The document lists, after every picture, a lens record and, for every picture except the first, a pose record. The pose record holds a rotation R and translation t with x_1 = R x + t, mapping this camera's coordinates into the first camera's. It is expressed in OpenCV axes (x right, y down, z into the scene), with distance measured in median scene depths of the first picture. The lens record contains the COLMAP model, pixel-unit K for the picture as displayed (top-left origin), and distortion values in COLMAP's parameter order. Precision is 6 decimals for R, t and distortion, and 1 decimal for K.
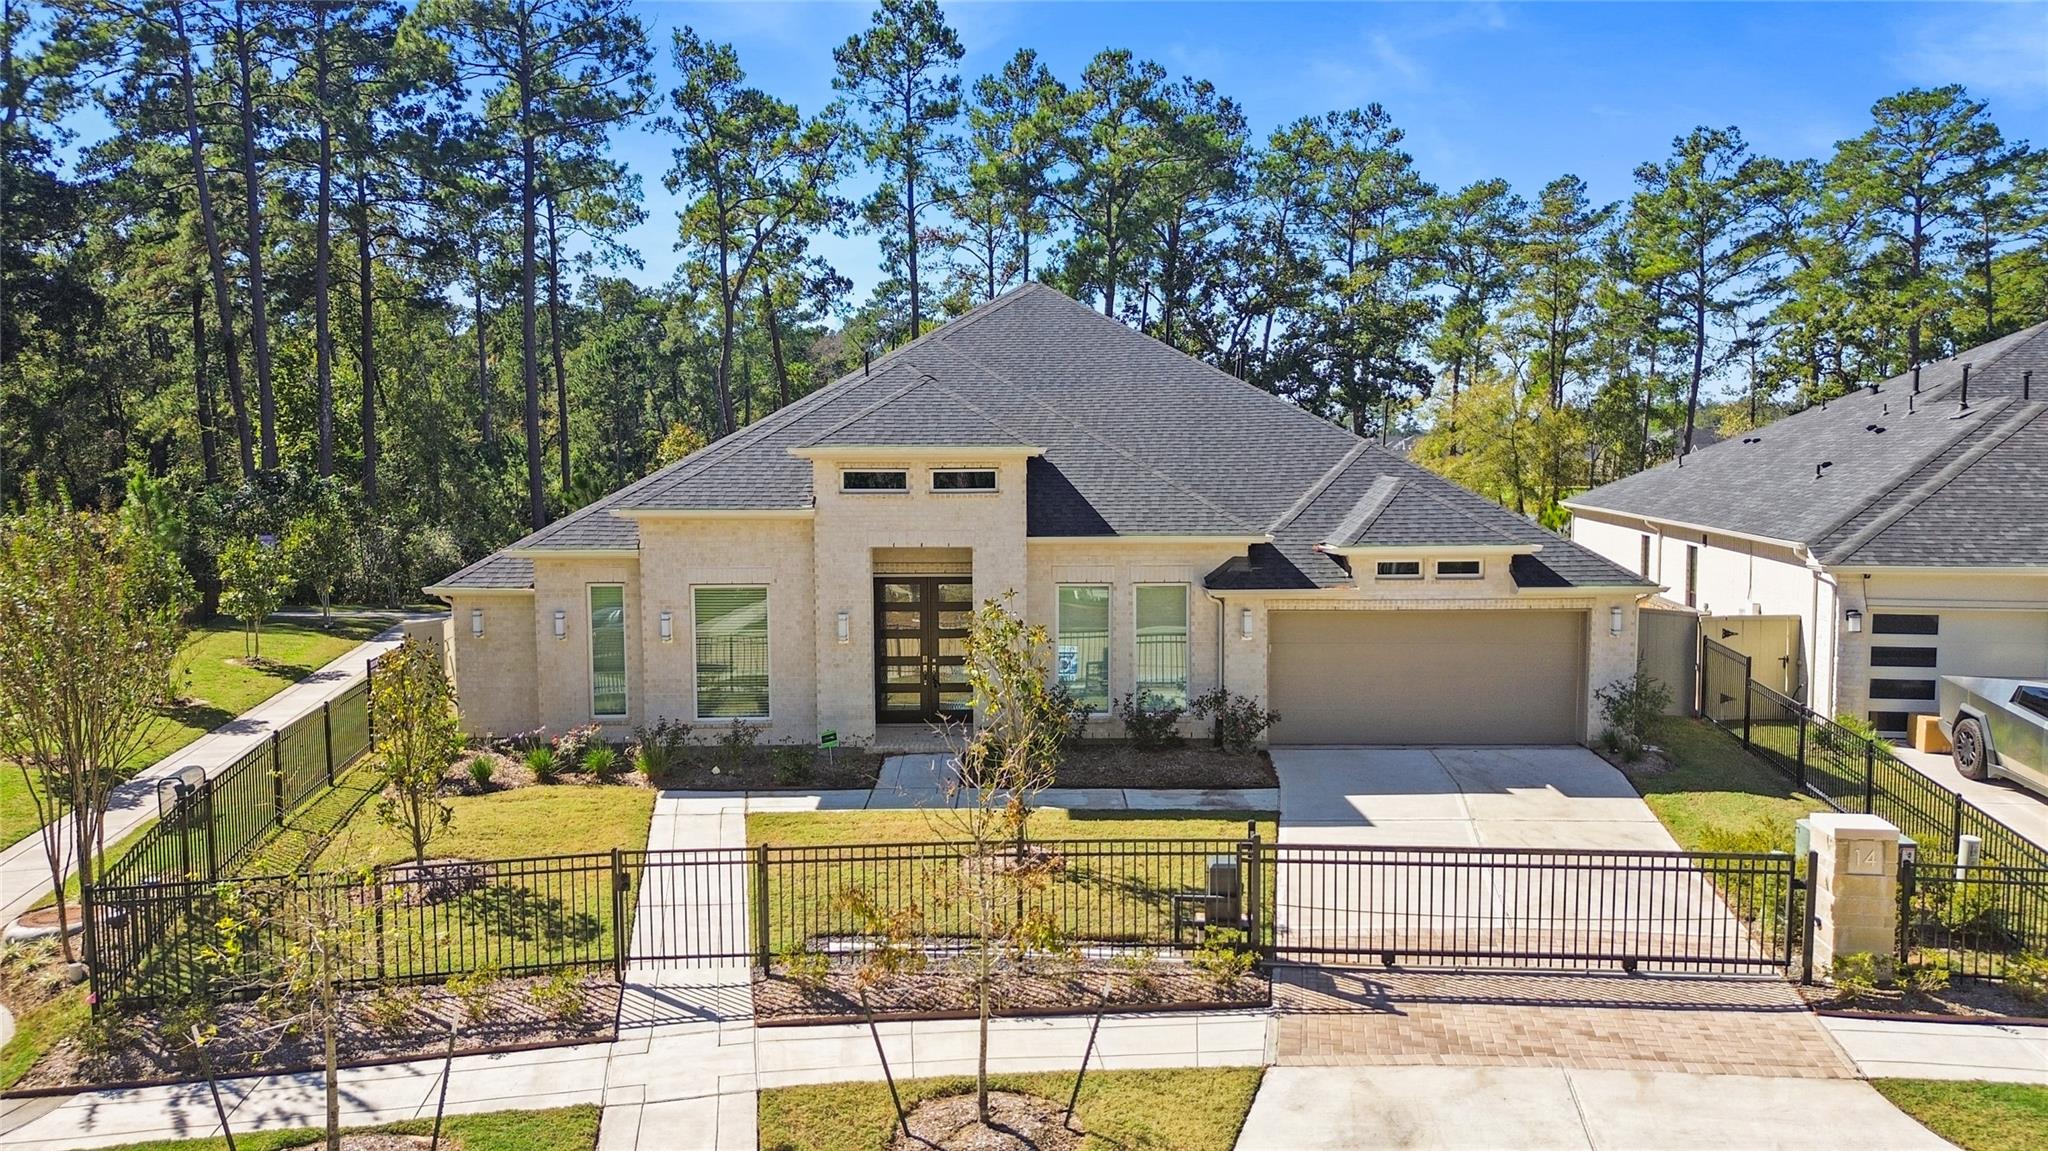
lens RADIAL K [[1499.9, 0, 1026.2], [0, 1499.9, 568.1], [0, 0, 1]] dist [0.048326, -0.002839]
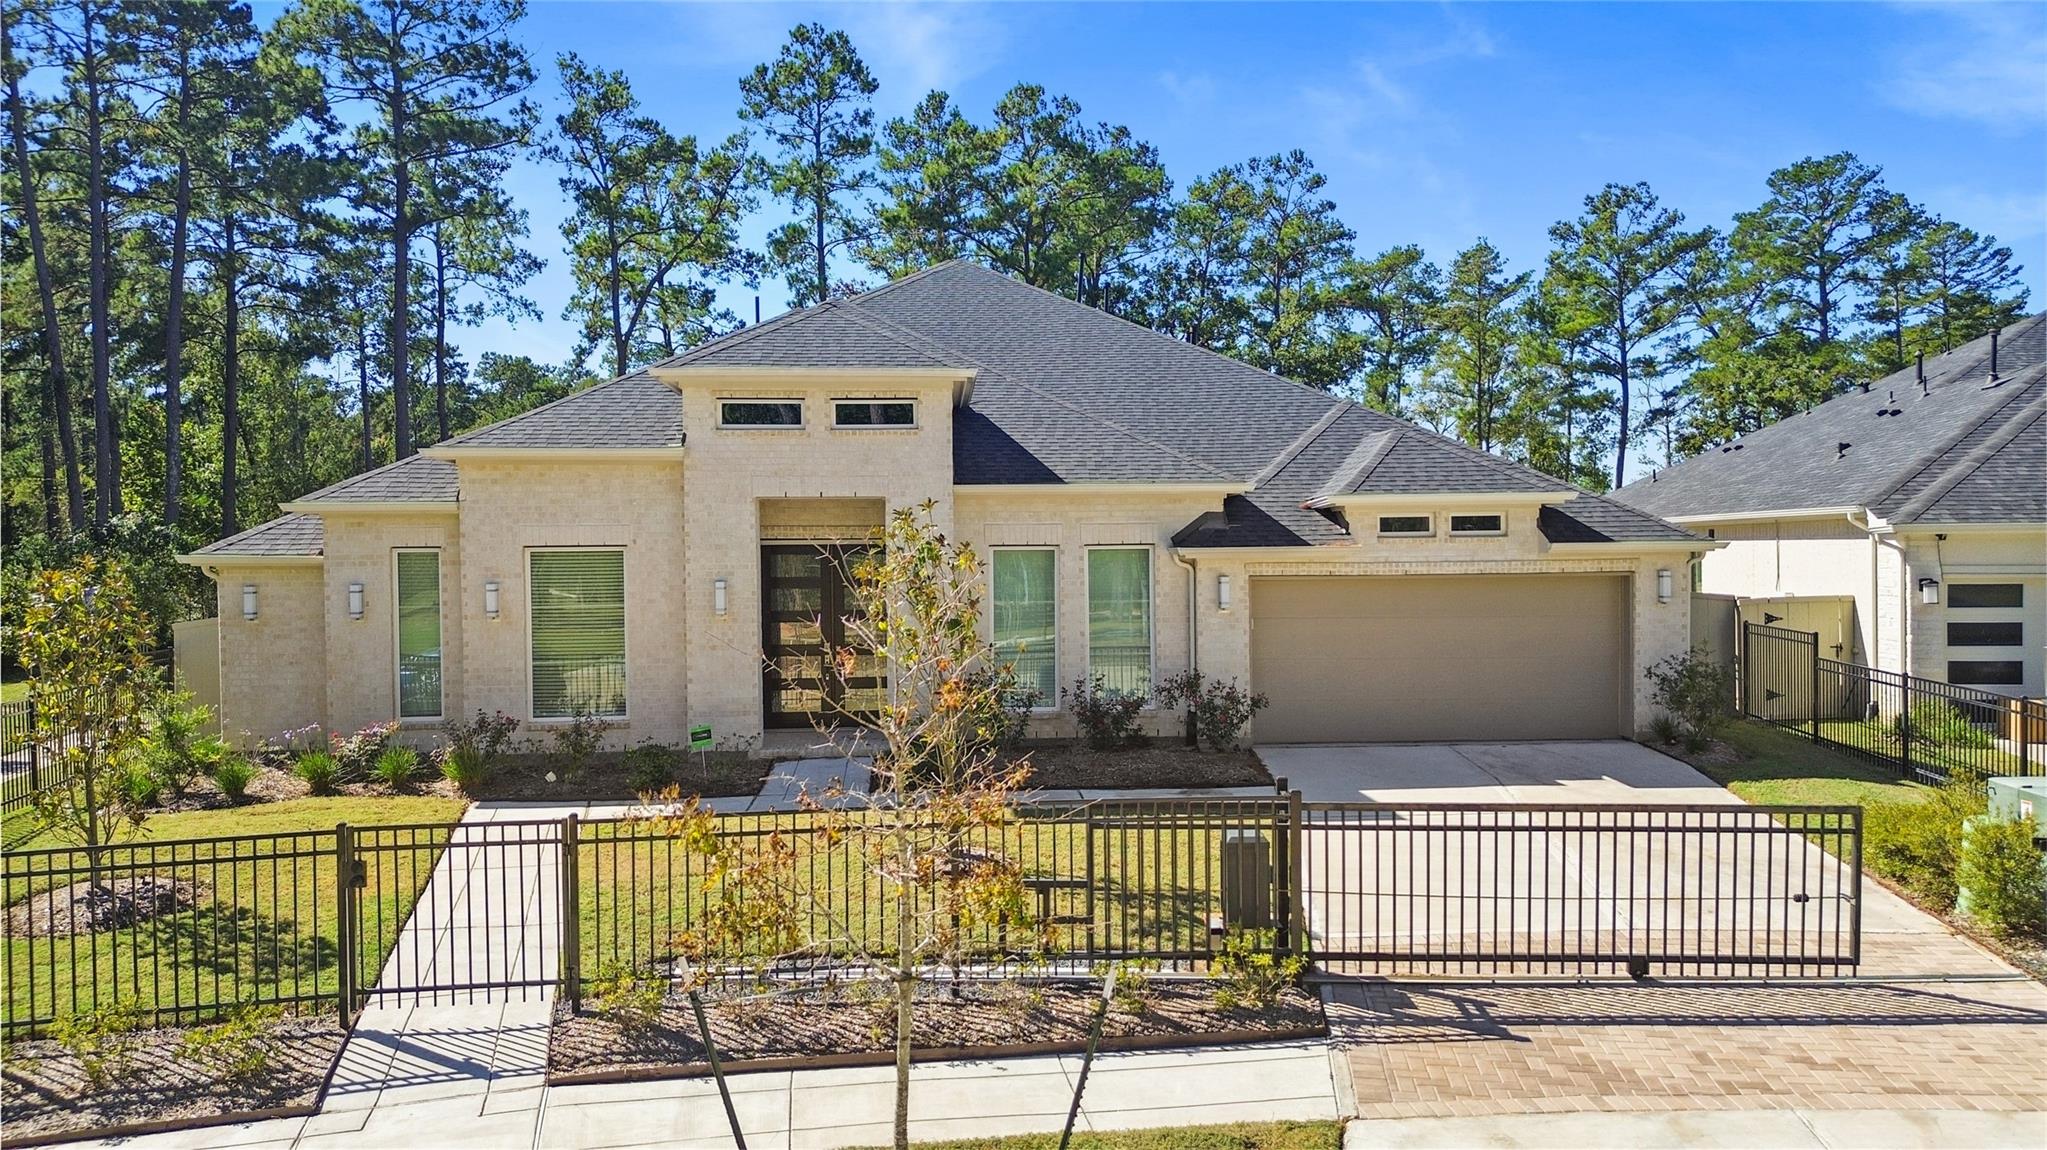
lens RADIAL K [[1485.8, 0, 1023.5], [0, 1485.8, 575.0], [0, 0, 1]] dist [0.057399, -0.053982]
pose [[0.998333, -0.007283, 0.057263, -0.007045], [0.010992, 0.997842, -0.064727, 0.078959], [-0.056668, 0.065248, 0.996259, 0.204216]]
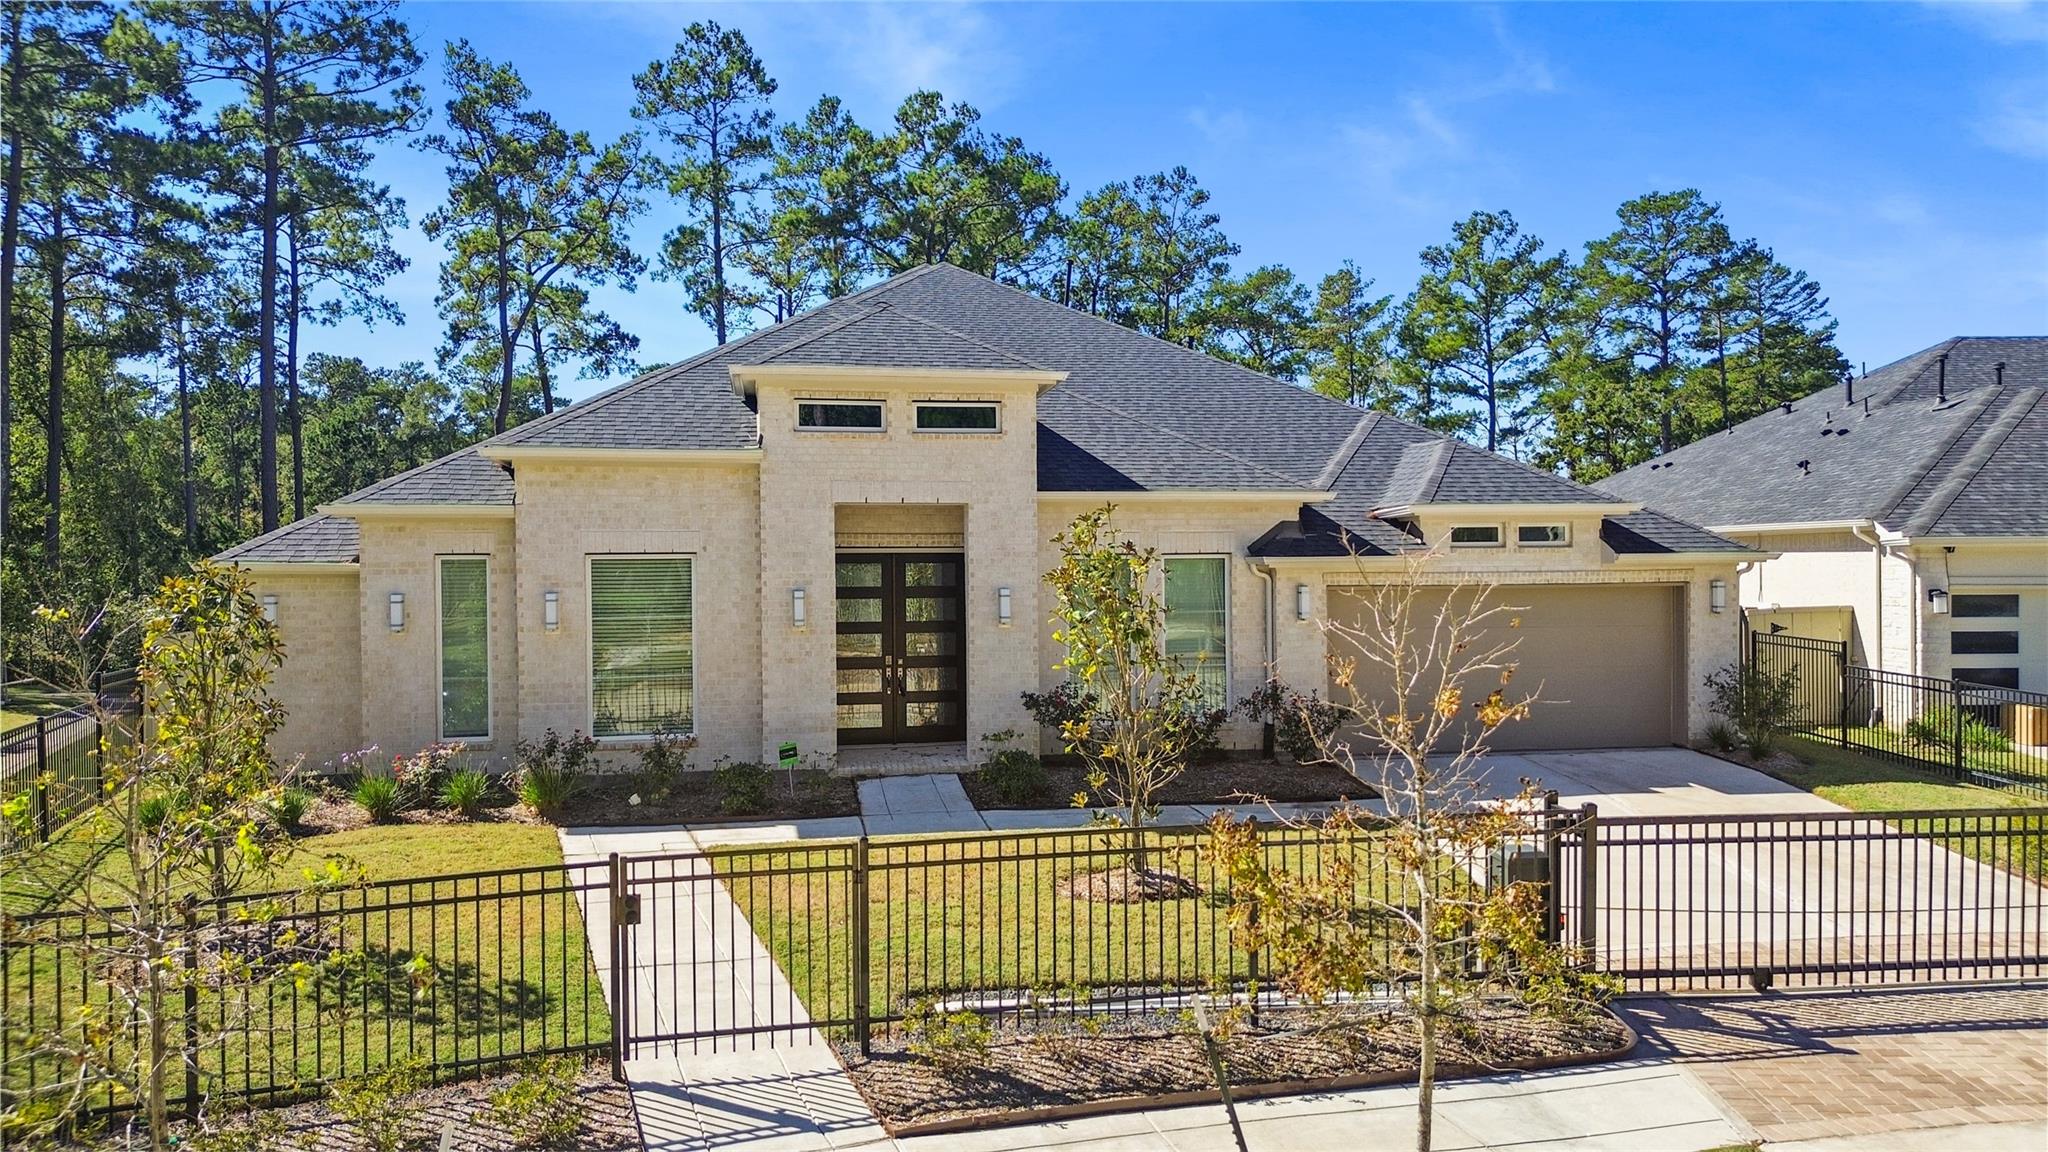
lens RADIAL K [[1486.5, 0, 1024.0], [0, 1486.5, 576.0], [0, 0, 1]] dist [0.057399, -0.053982]
pose [[0.985091, -0.005213, 0.171954, -0.137271], [0.017760, 0.997282, -0.071512, 0.077637], [-0.171114, 0.073500, 0.982506, 0.242559]]
